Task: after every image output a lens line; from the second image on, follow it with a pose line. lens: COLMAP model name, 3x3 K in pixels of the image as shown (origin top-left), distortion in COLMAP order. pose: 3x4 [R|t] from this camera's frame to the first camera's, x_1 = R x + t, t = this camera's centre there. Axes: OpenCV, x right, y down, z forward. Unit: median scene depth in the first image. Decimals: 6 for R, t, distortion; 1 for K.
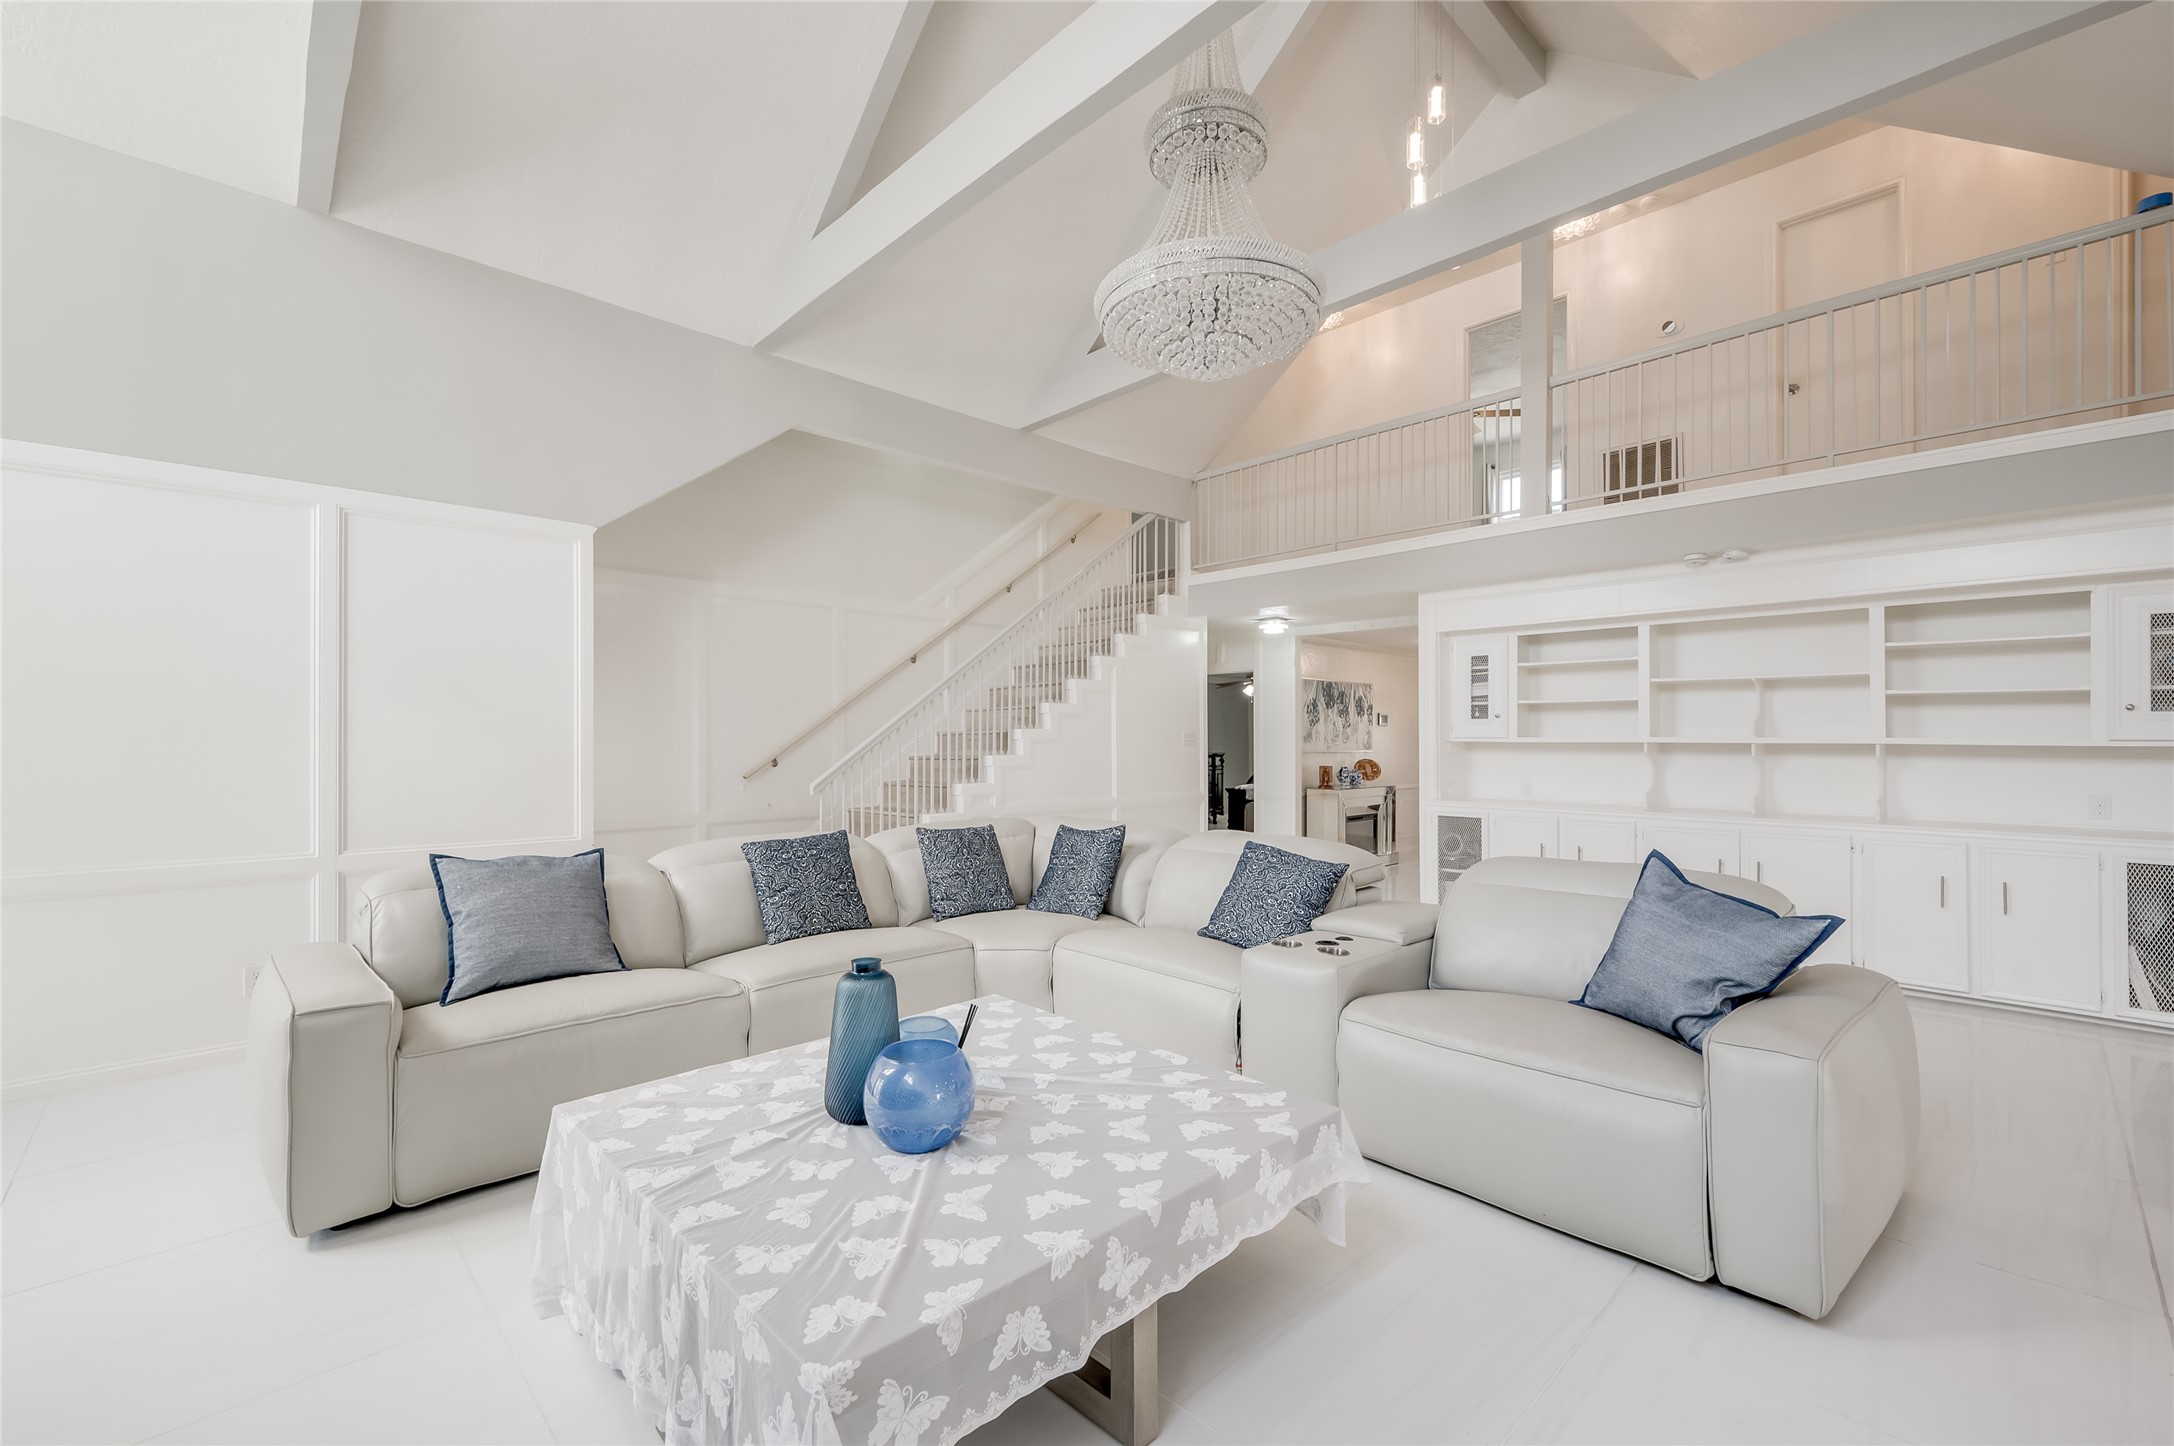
lens RADIAL K [[909.1, 0, 1088.5], [0, 909.1, 731.6], [0, 0, 1]] dist [-0.000488, -0.000023]
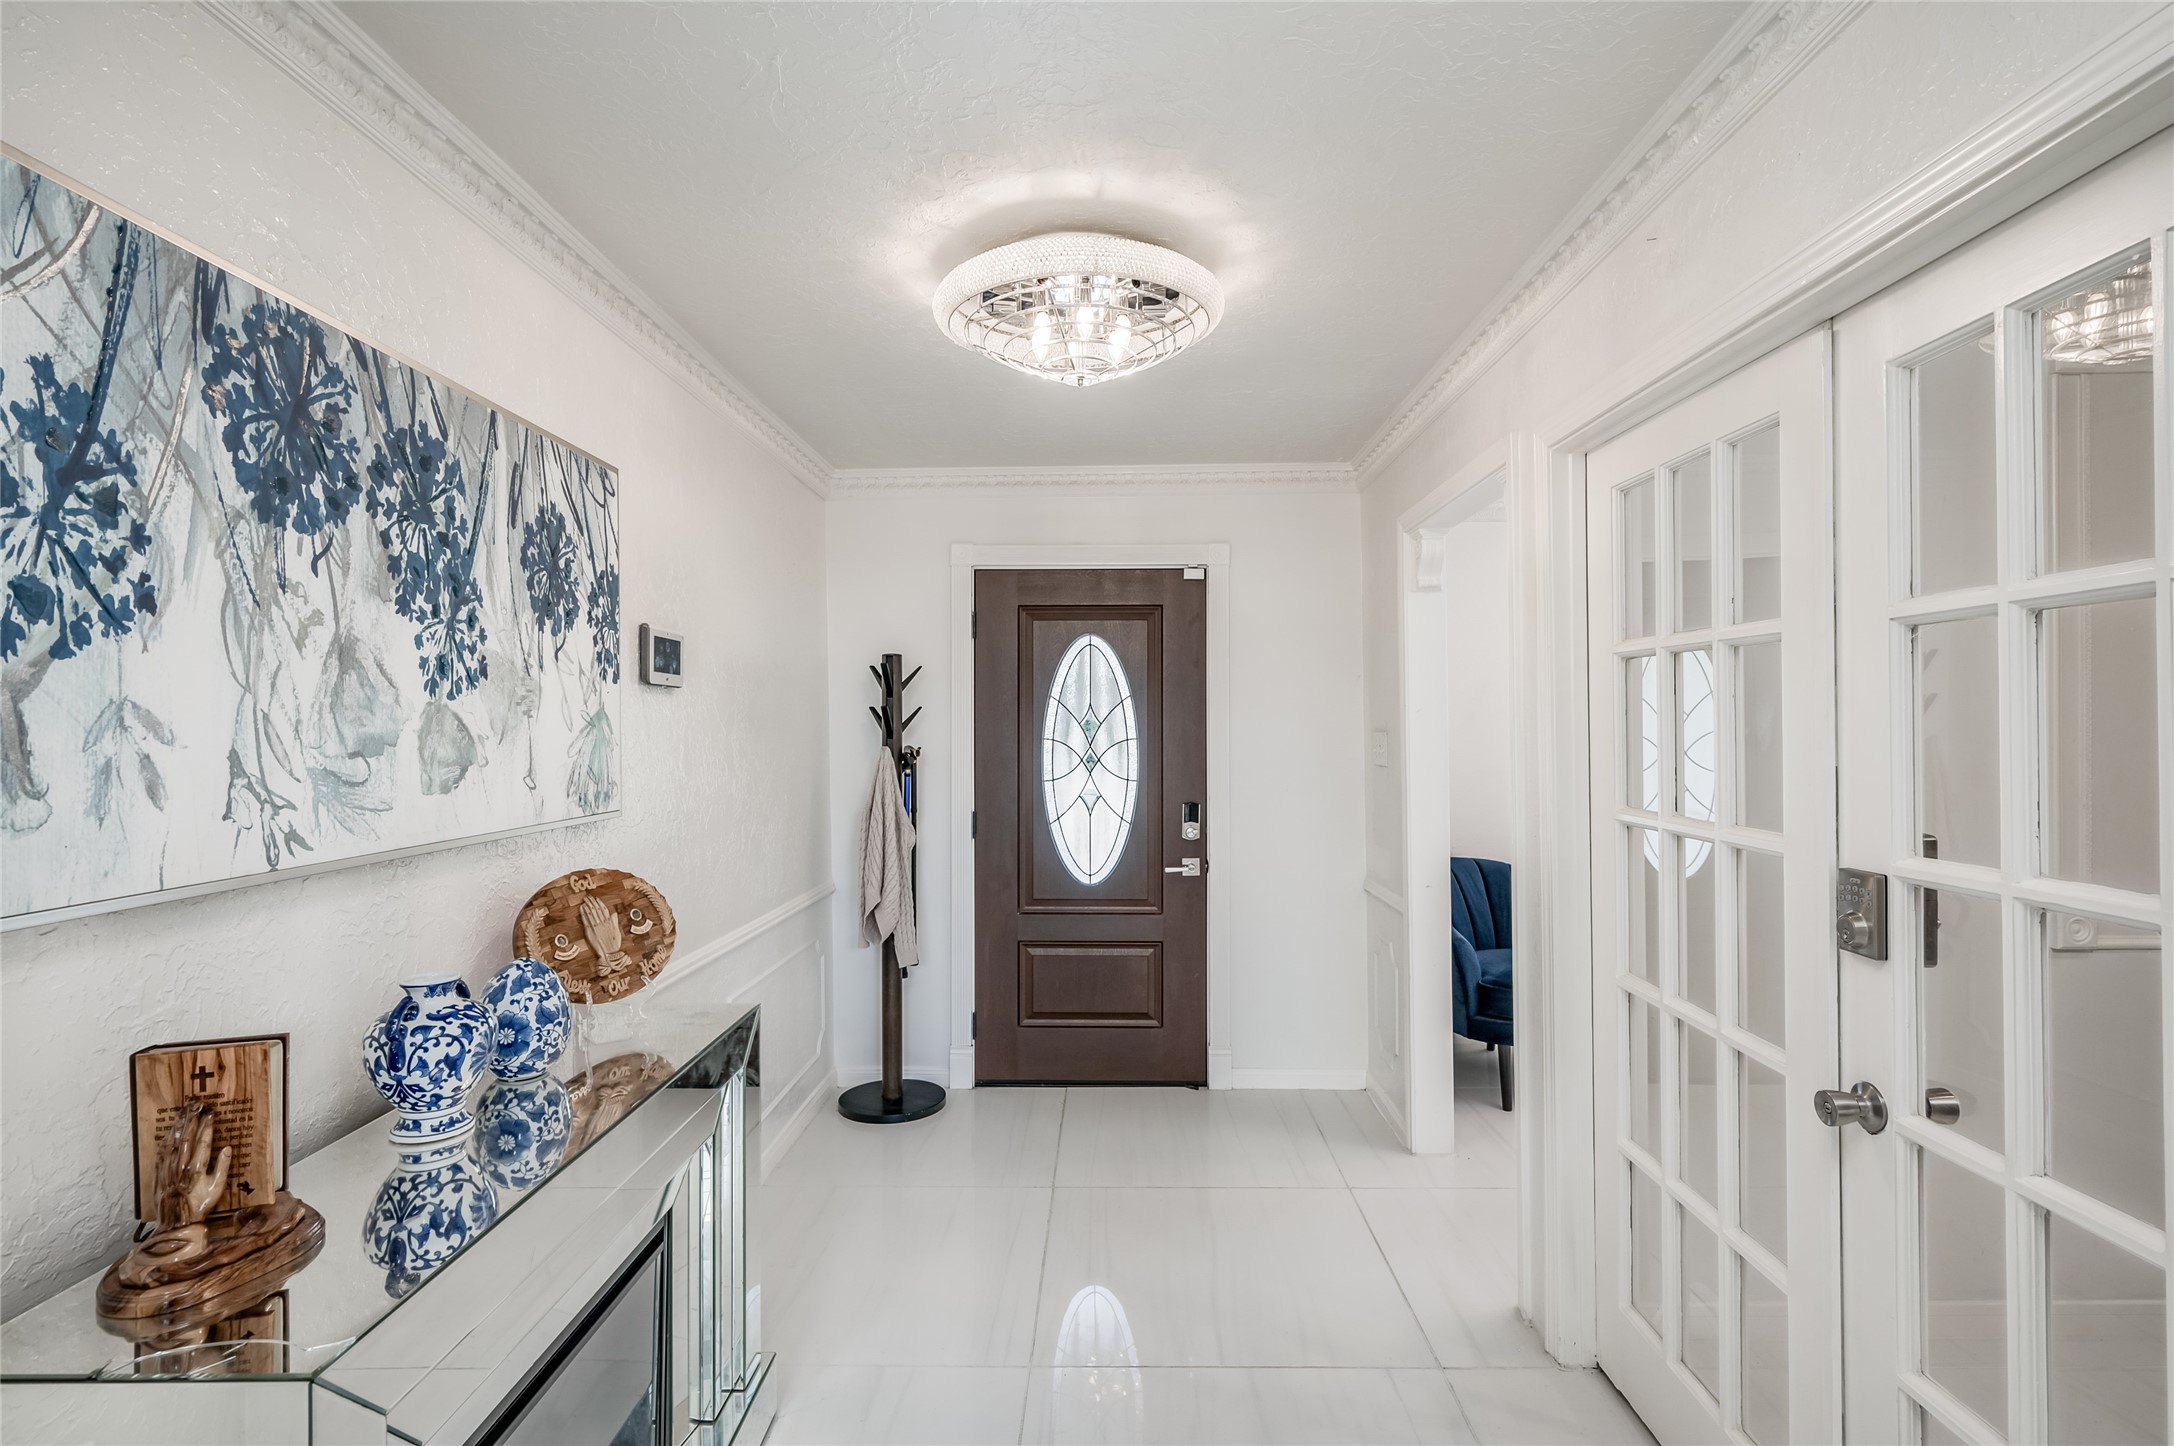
lens RADIAL K [[1027.0, 0, 1087.3], [0, 1027.0, 716.6], [0, 0, 1]] dist [-0.000426, -0.000032]
pose [[0.702688, -0.001836, 0.711496, 0.236460], [0.003049, 0.999995, -0.000431, 0.000918], [-0.711492, 0.002472, 0.702690, 0.806765]]
